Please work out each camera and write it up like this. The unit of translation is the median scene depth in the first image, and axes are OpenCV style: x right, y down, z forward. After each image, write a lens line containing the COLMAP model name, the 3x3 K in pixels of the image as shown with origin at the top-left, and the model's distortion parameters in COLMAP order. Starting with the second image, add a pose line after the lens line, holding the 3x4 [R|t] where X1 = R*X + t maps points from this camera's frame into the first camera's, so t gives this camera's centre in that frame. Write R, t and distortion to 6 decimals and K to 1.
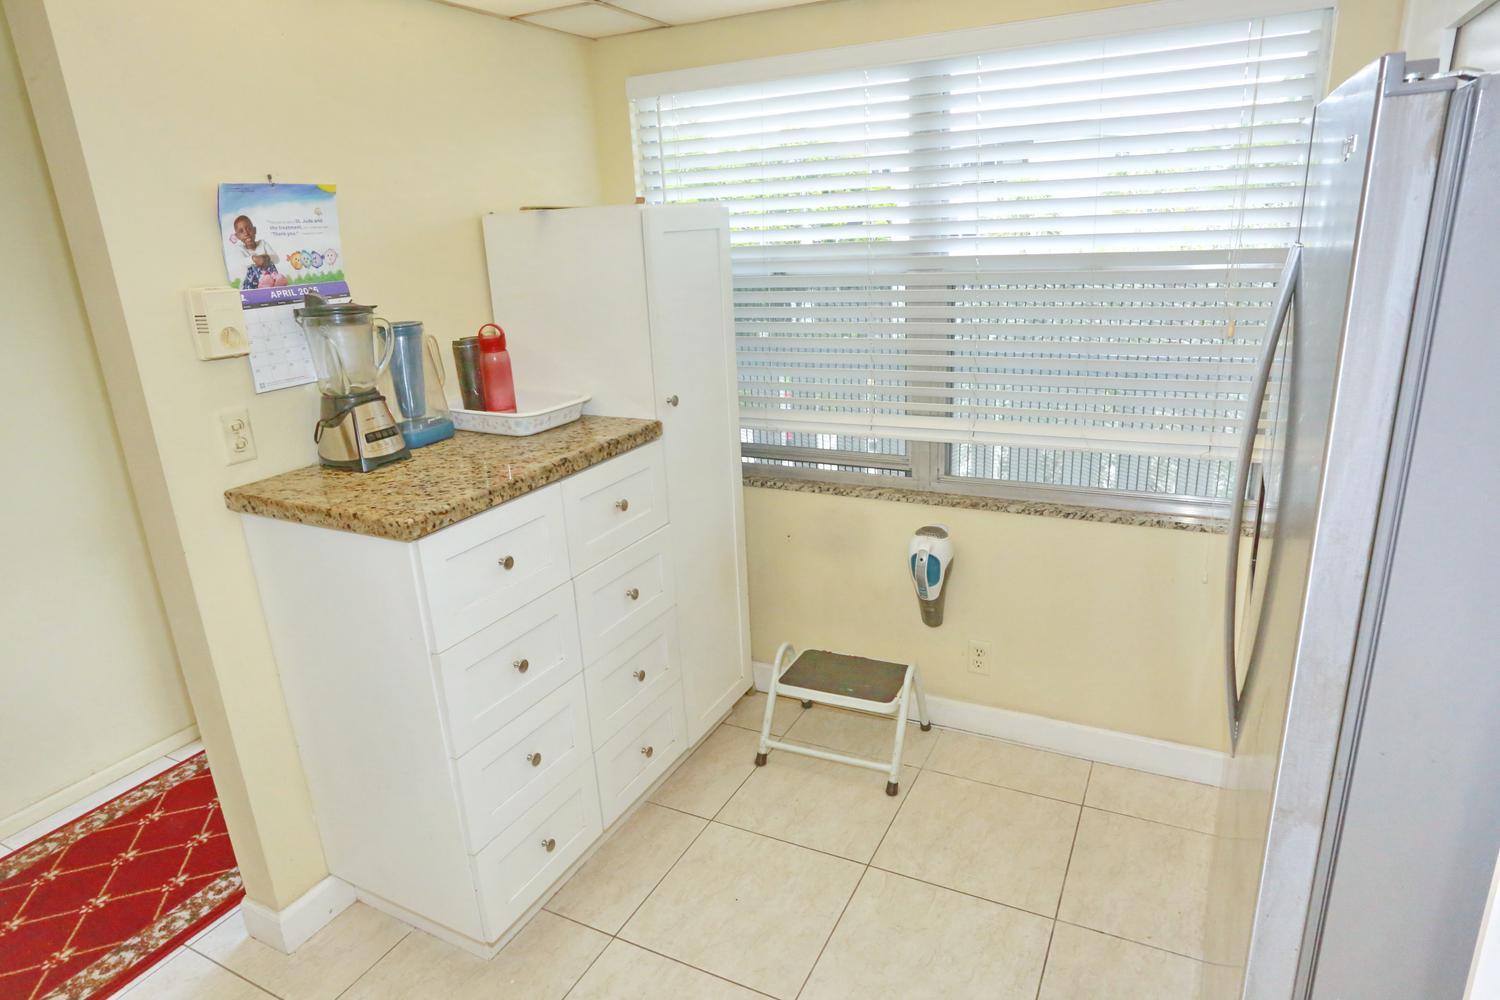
lens RADIAL K [[874.3, 0, 753.3], [0, 874.3, 491.4], [0, 0, 1]] dist [-0.032267, 0.000210]
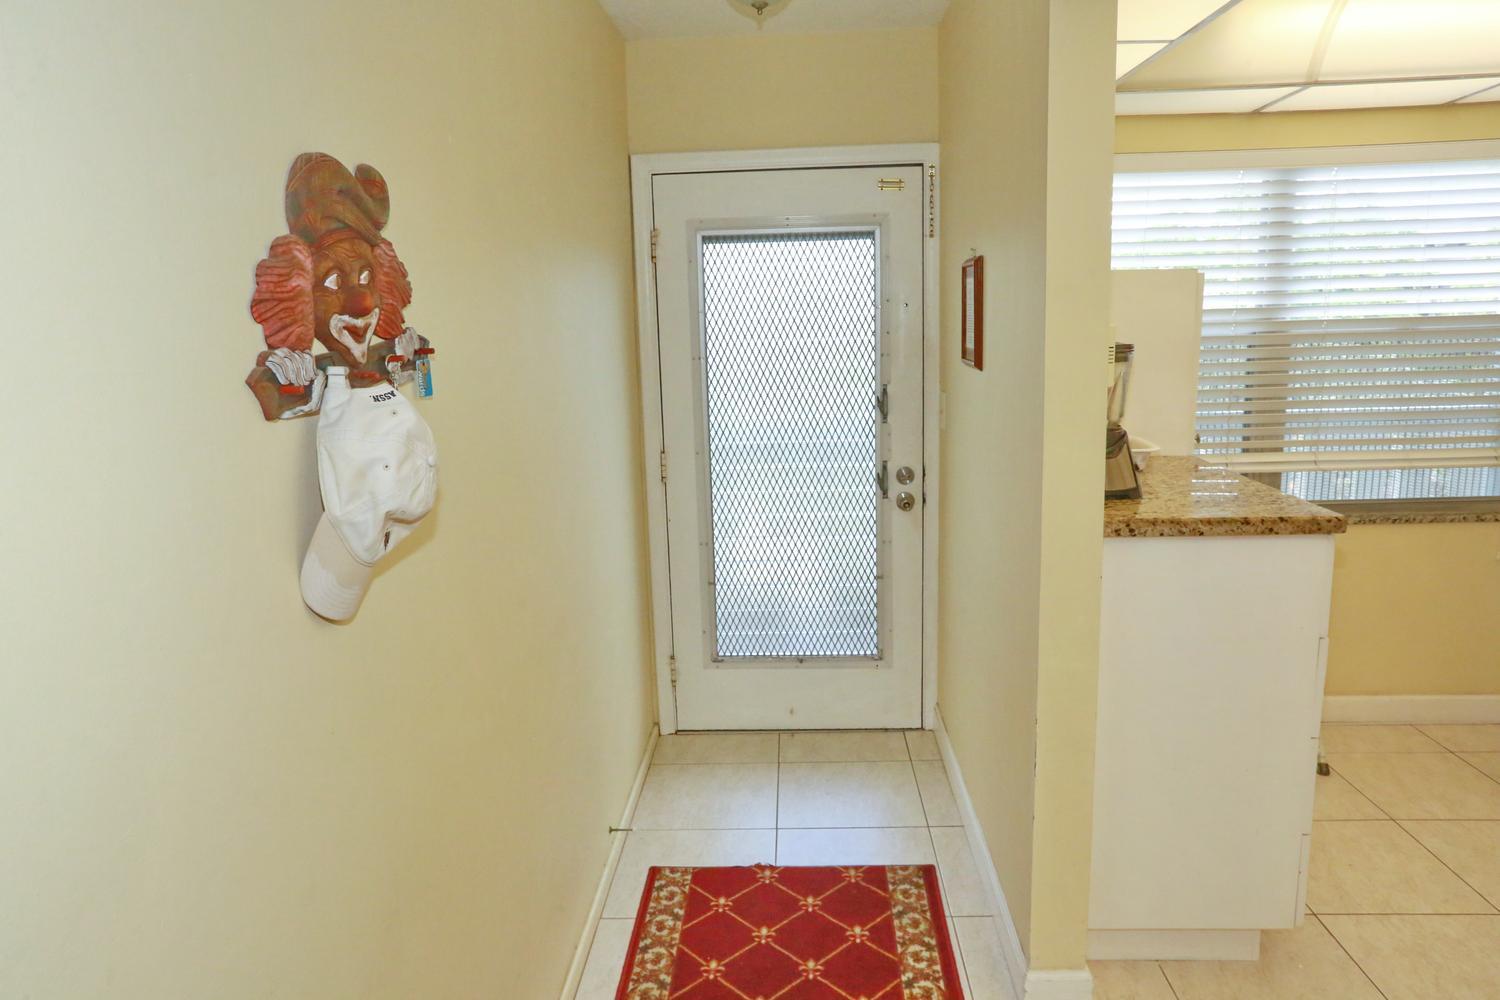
lens RADIAL K [[999.0, 0, 750.2], [0, 999.0, 496.1], [0, 0, 1]] dist [-0.010400, 0.011327]
pose [[0.906872, -0.056857, 0.417552, -1.257324], [0.108366, 0.988999, -0.100688, 0.041710], [-0.407234, 0.136560, 0.903057, 0.081768]]
